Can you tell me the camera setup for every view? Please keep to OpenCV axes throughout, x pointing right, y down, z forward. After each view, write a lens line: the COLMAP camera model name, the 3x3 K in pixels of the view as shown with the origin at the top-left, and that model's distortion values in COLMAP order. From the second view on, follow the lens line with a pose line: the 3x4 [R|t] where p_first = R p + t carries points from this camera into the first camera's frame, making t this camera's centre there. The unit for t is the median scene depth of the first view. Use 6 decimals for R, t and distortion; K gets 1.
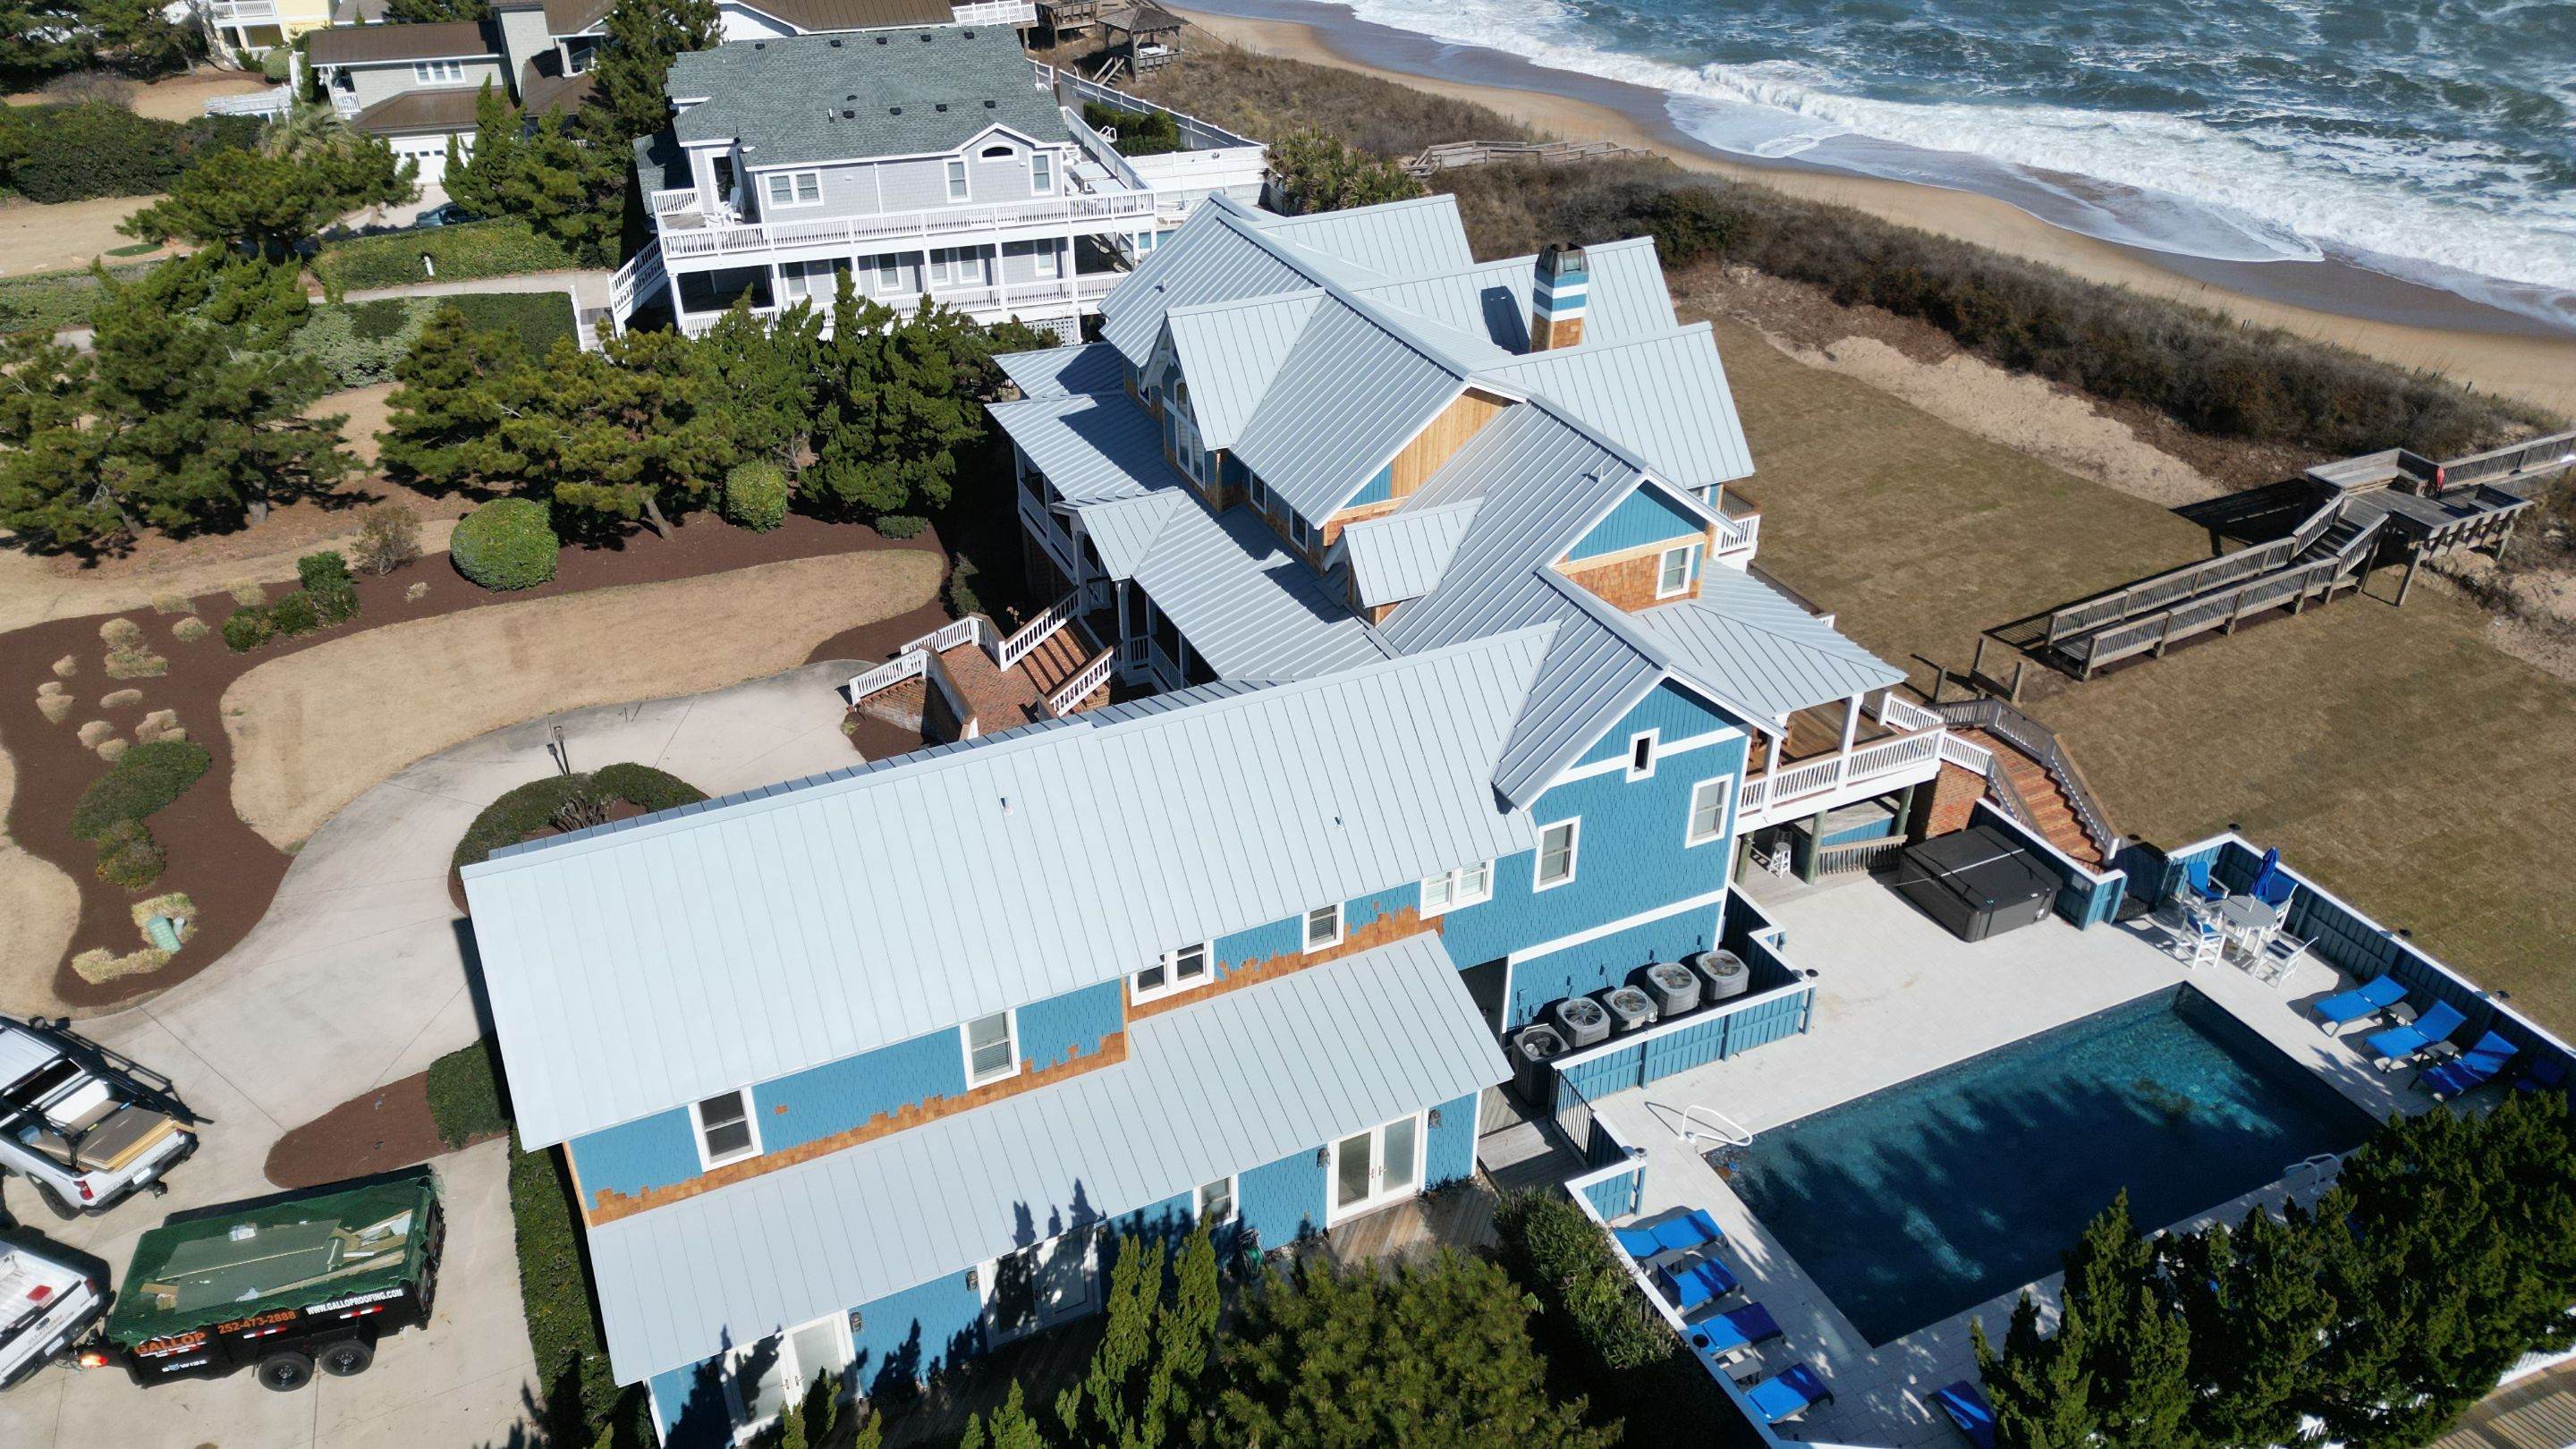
lens RADIAL K [[1788.8, 0, 1288.0], [0, 1788.8, 724.5], [0, 0, 1]] dist [0.070602, -0.063975]
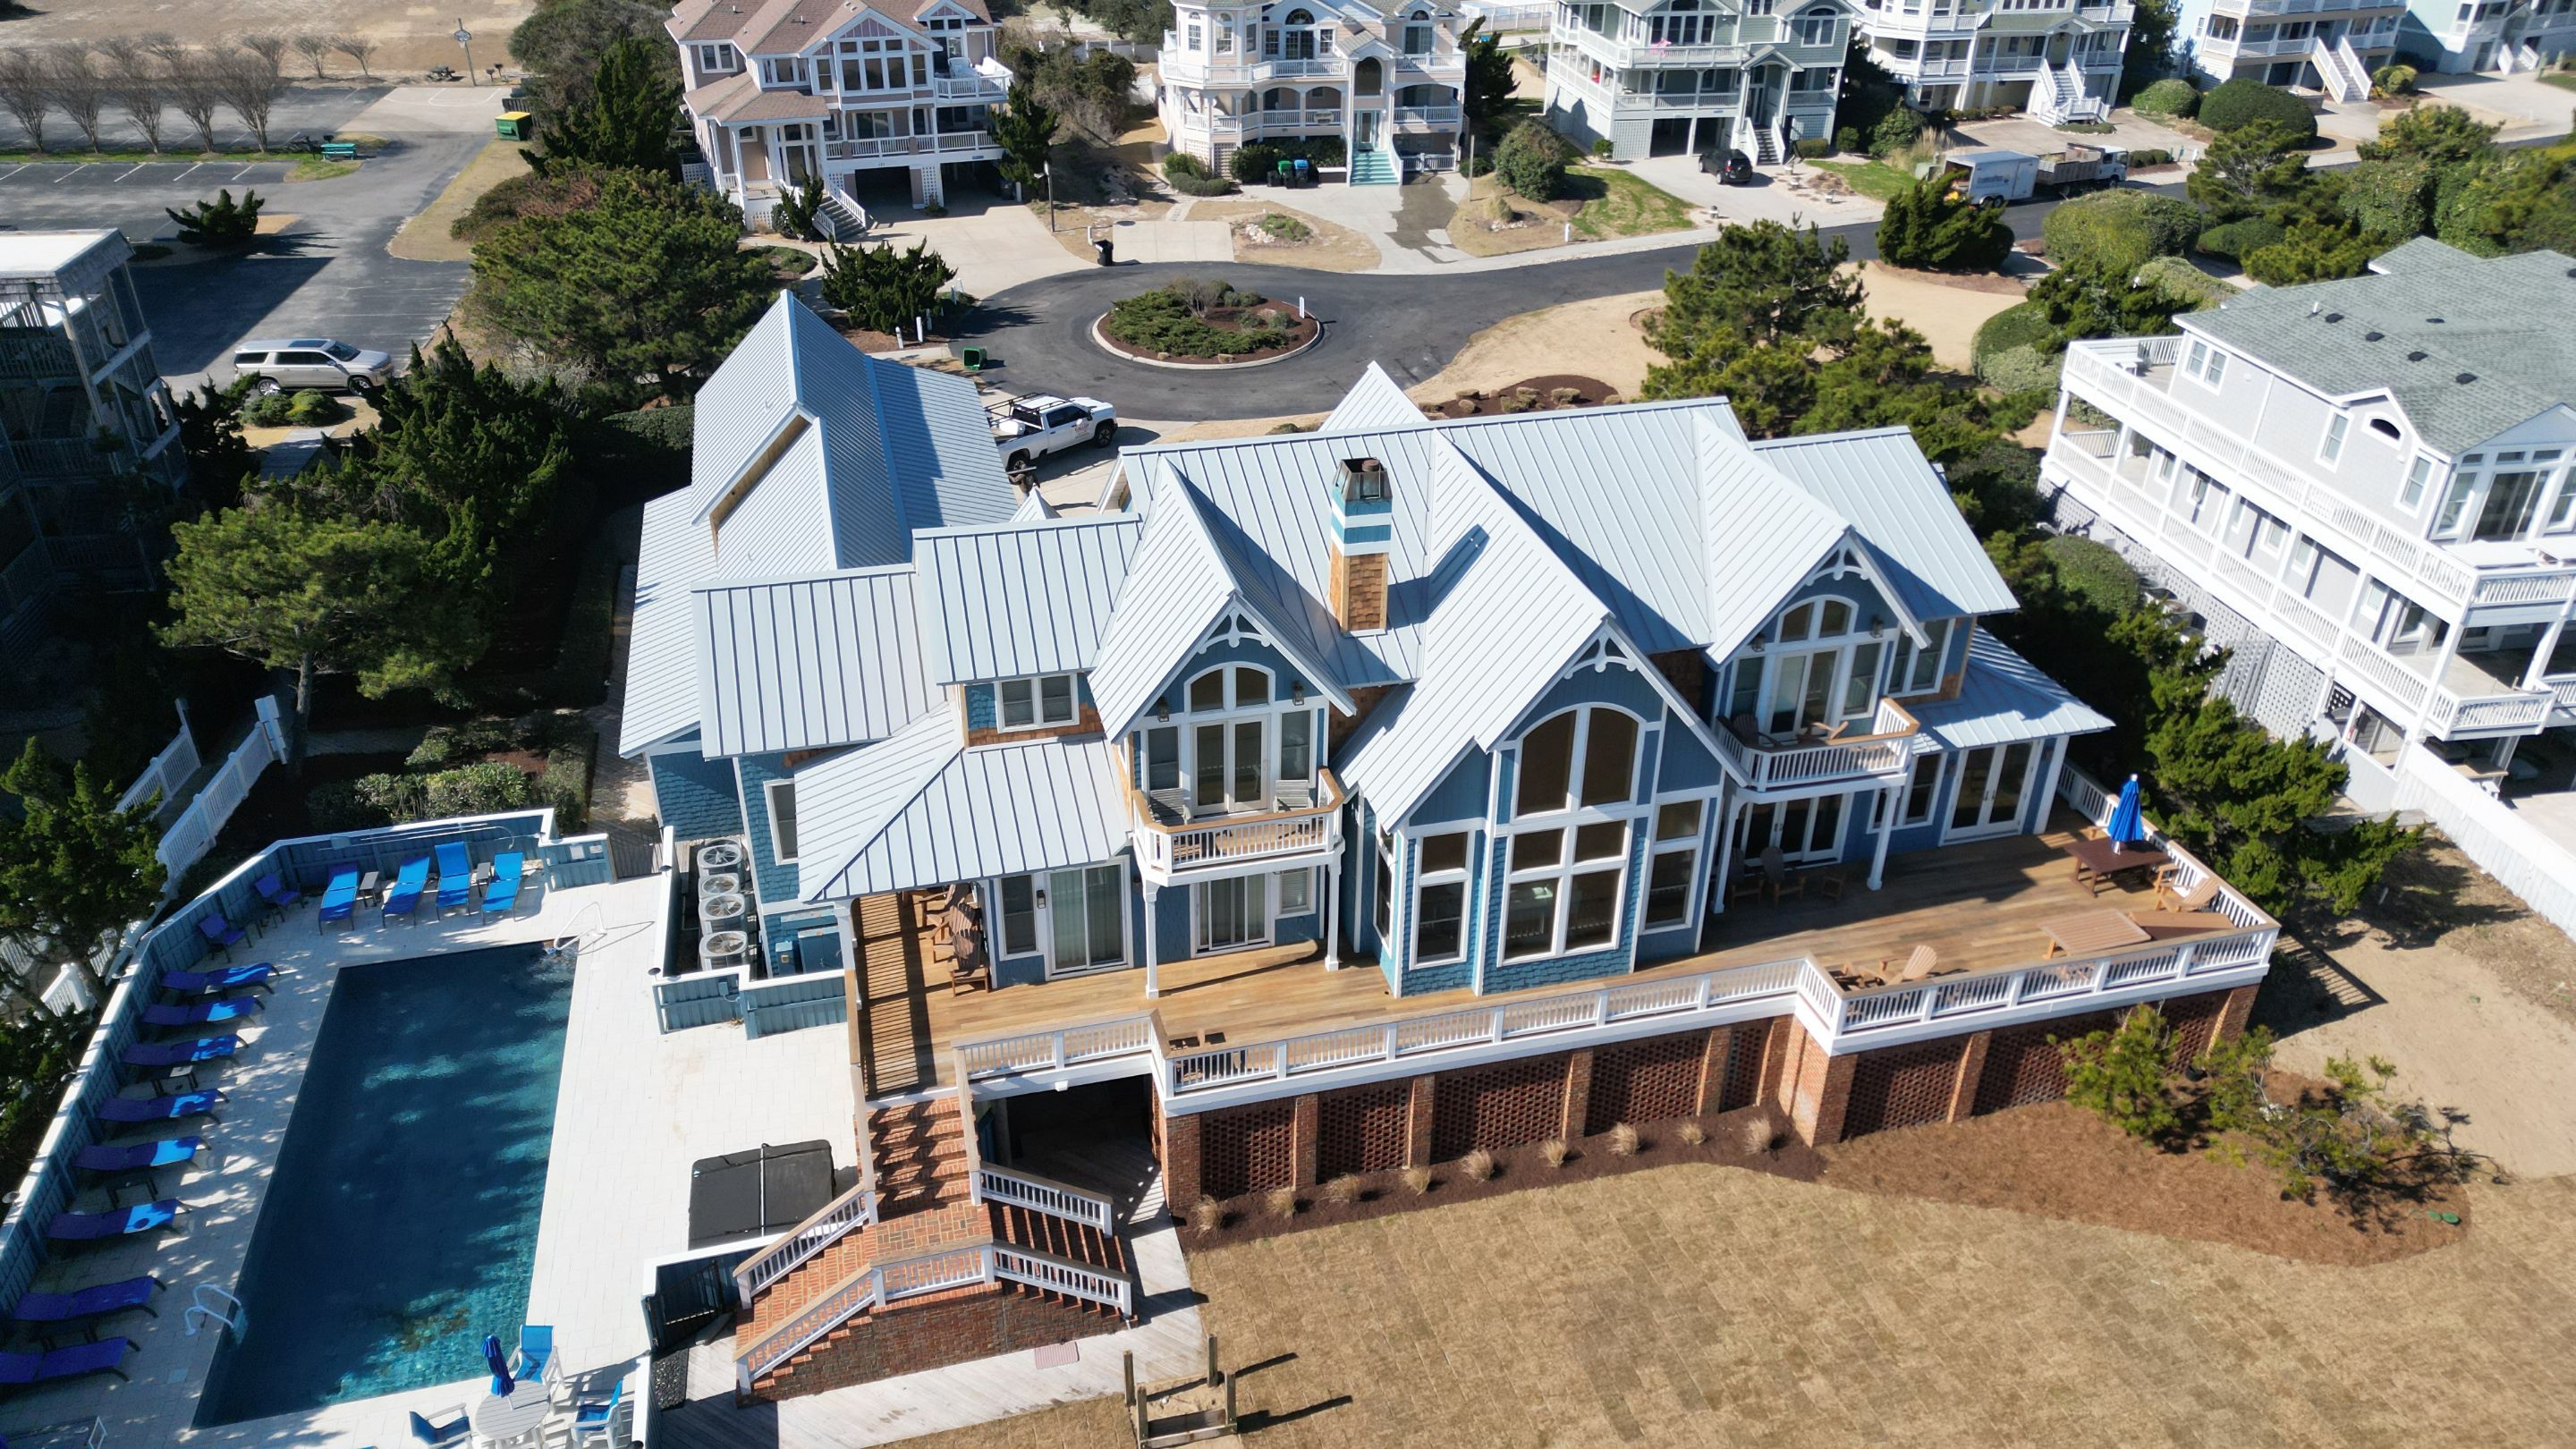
lens RADIAL K [[1788.8, 0, 1288.0], [0, 1788.8, 724.5], [0, 0, 1]] dist [0.070602, -0.063975]
pose [[-0.174442, 0.487752, -0.855376, 0.748689], [-0.526046, 0.688175, 0.499691, -0.475441], [0.832374, 0.537134, 0.136533, 0.785957]]
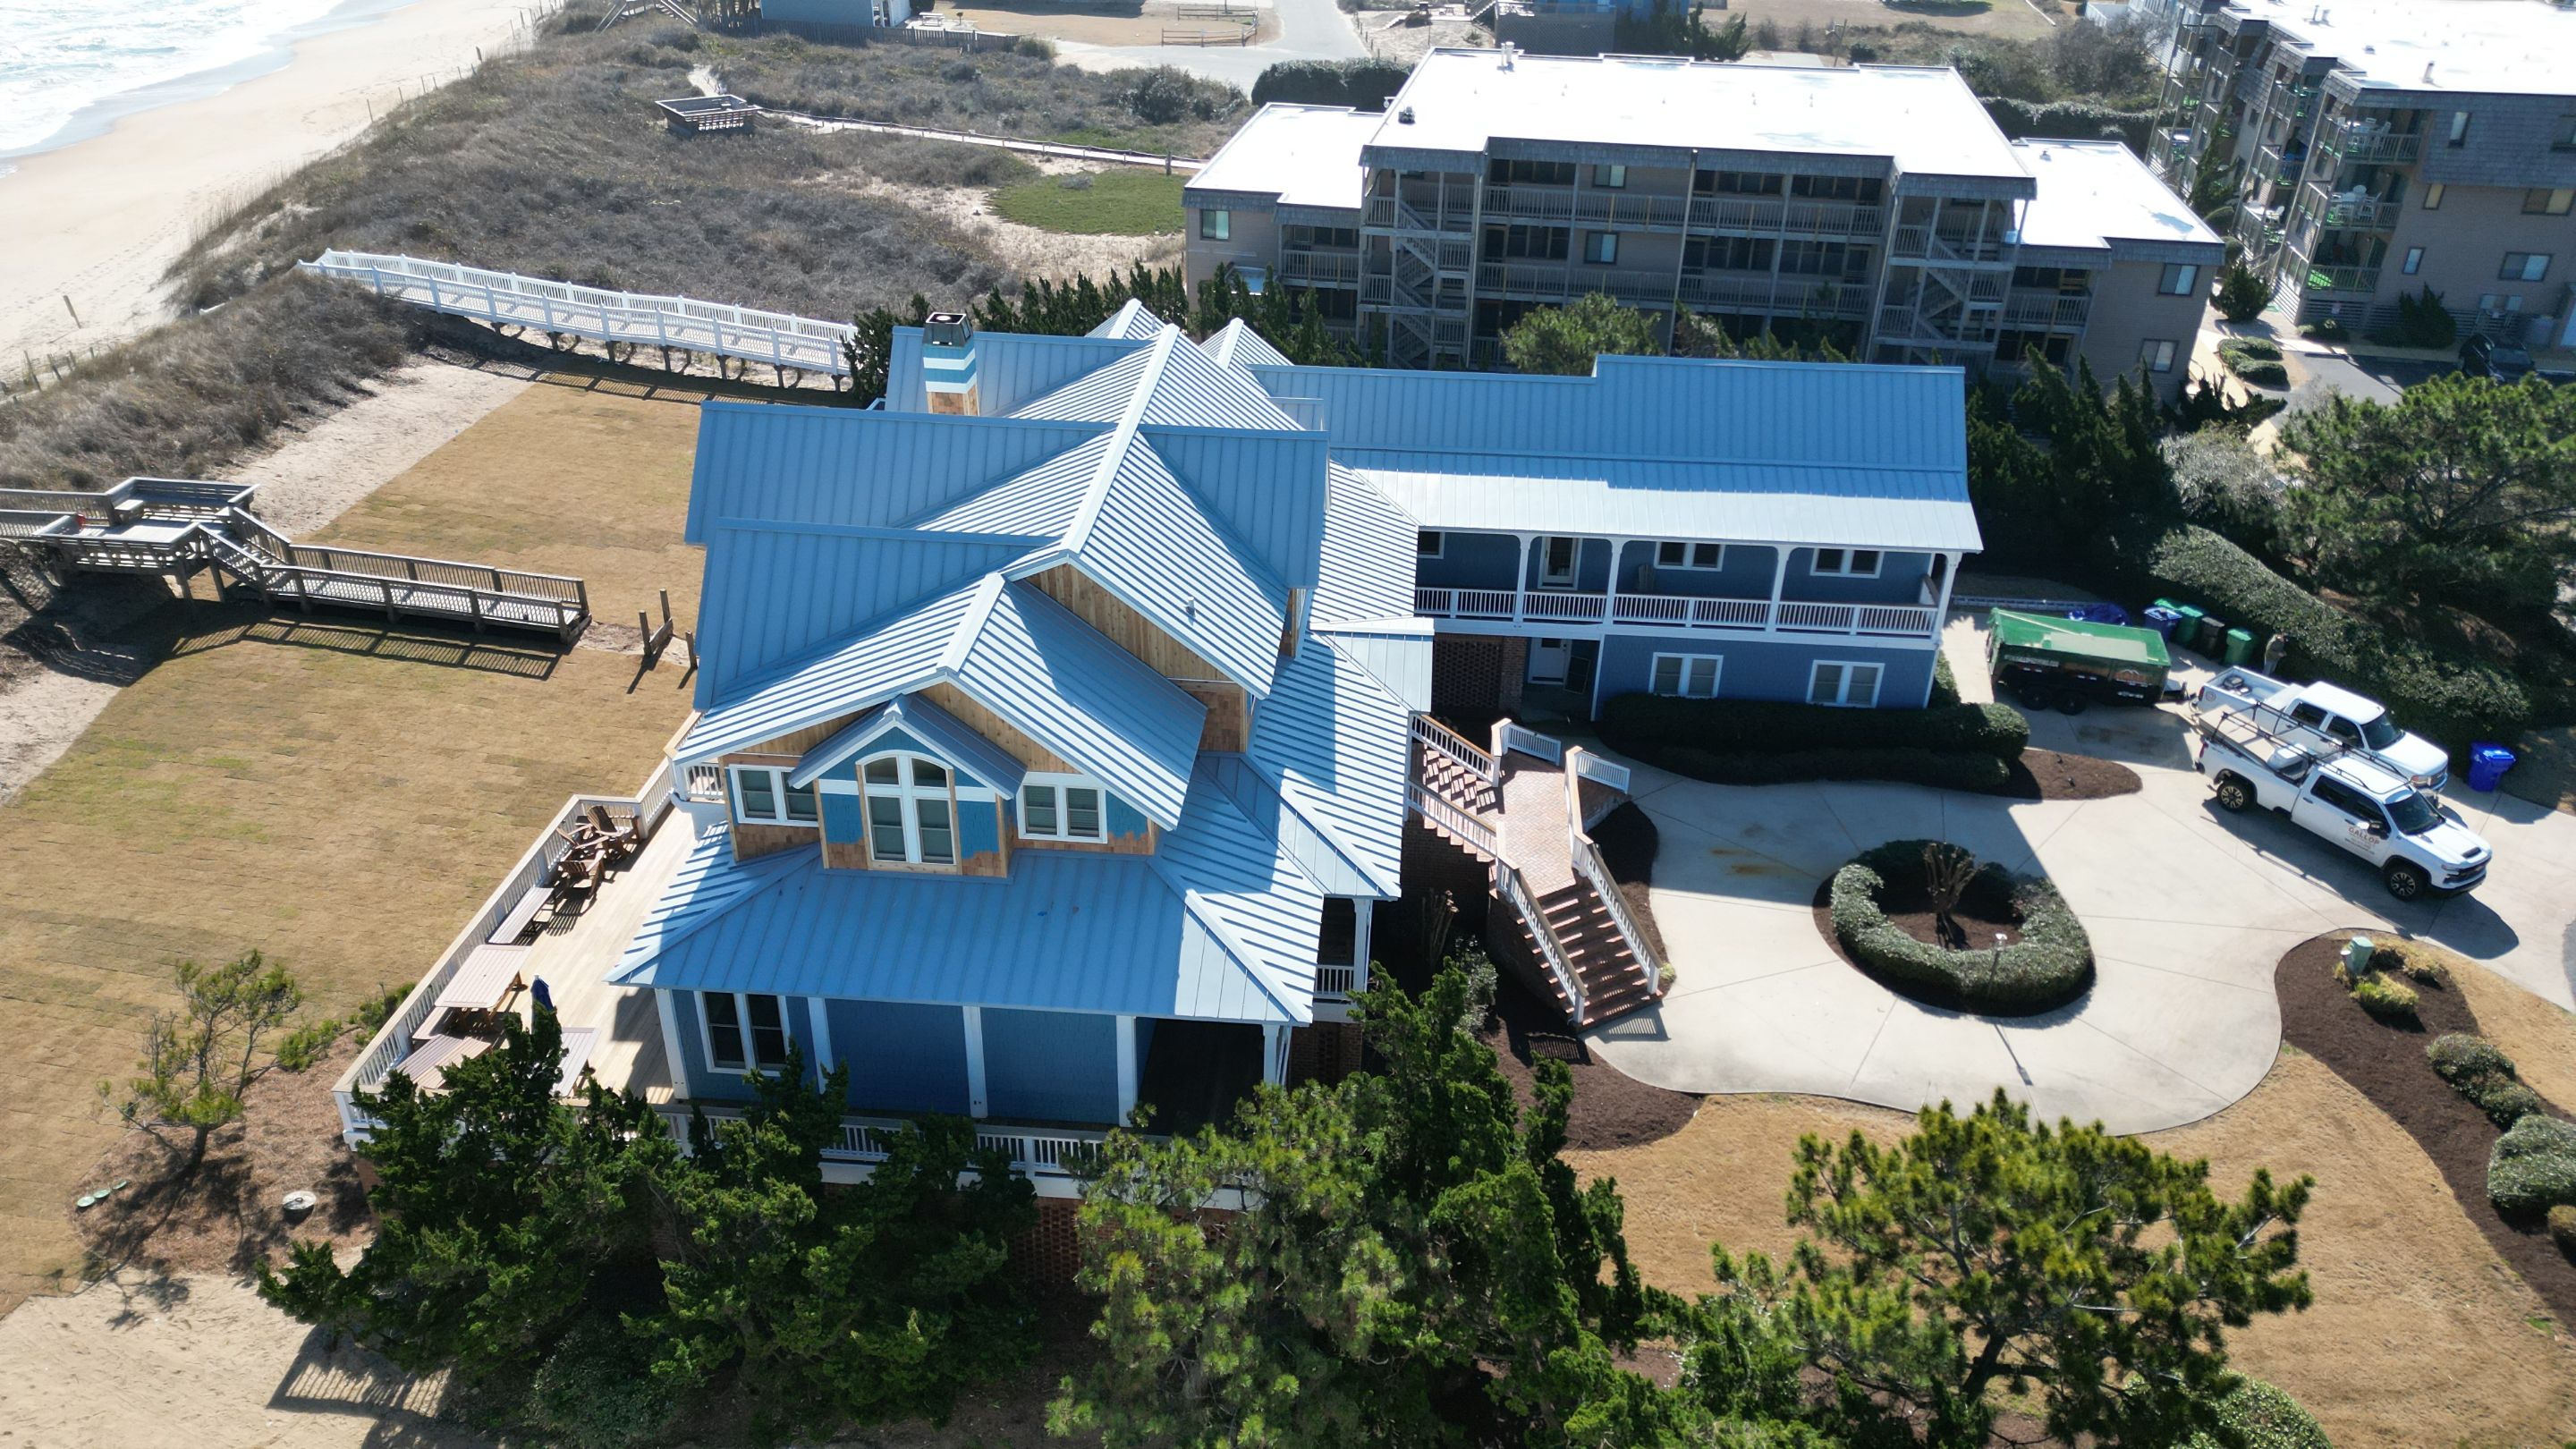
lens RADIAL K [[1788.8, 0, 1288.0], [0, 1788.8, 724.5], [0, 0, 1]] dist [0.070602, -0.063975]
pose [[-0.868386, -0.255974, 0.424716, -0.398482], [0.246864, 0.519652, 0.817937, -0.757099], [-0.430075, 0.815131, -0.388067, 1.247481]]
